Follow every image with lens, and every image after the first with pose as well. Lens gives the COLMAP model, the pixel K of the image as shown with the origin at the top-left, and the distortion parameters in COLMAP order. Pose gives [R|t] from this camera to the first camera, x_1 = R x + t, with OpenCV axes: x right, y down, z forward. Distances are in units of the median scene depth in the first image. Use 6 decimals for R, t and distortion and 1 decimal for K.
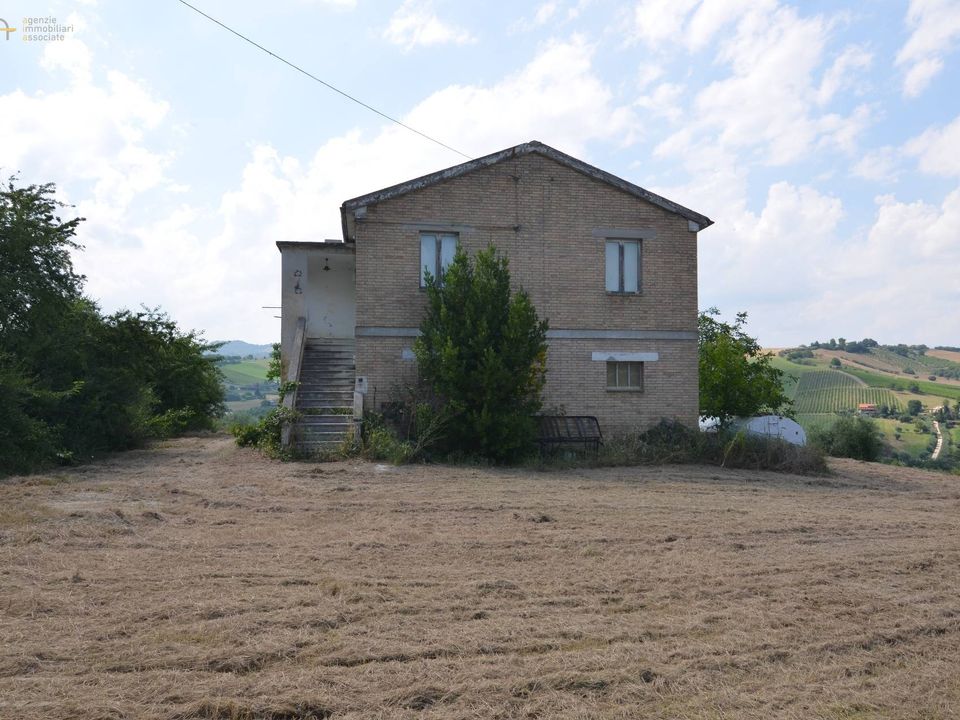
lens RADIAL K [[726.0, 0, 490.4], [0, 726.0, 362.7], [0, 0, 1]] dist [-0.003138, 0.004440]
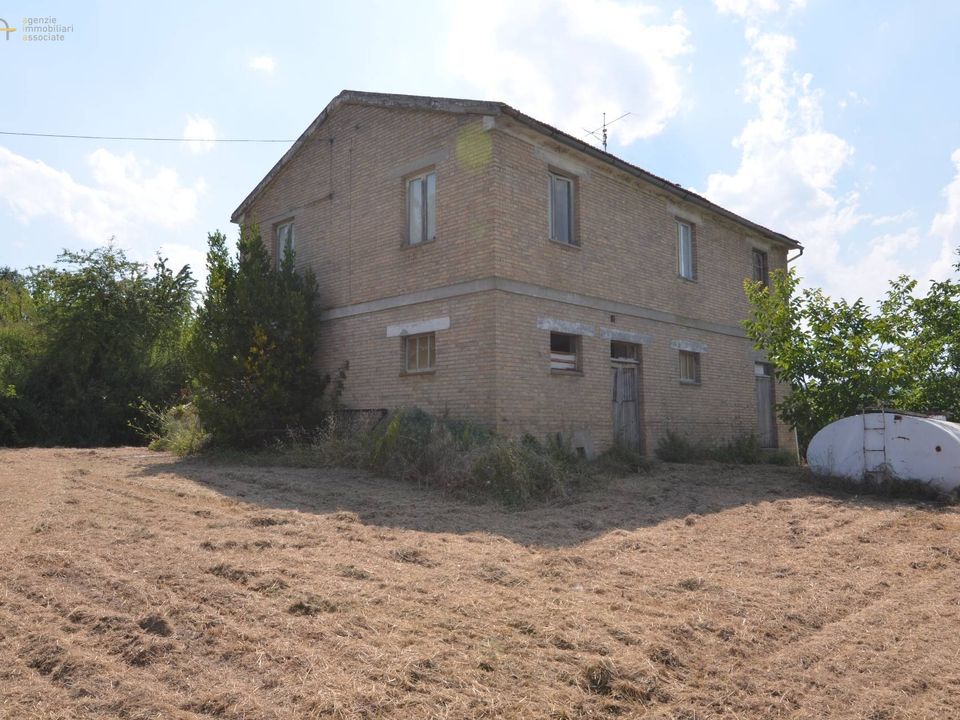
lens RADIAL K [[726.0, 0, 490.4], [0, 726.0, 362.7], [0, 0, 1]] dist [-0.003138, 0.004440]
pose [[0.608122, -0.076850, -0.790115, 0.816327], [0.036486, 0.996957, -0.068887, 0.081543], [0.793005, 0.013063, 0.609076, 0.612538]]
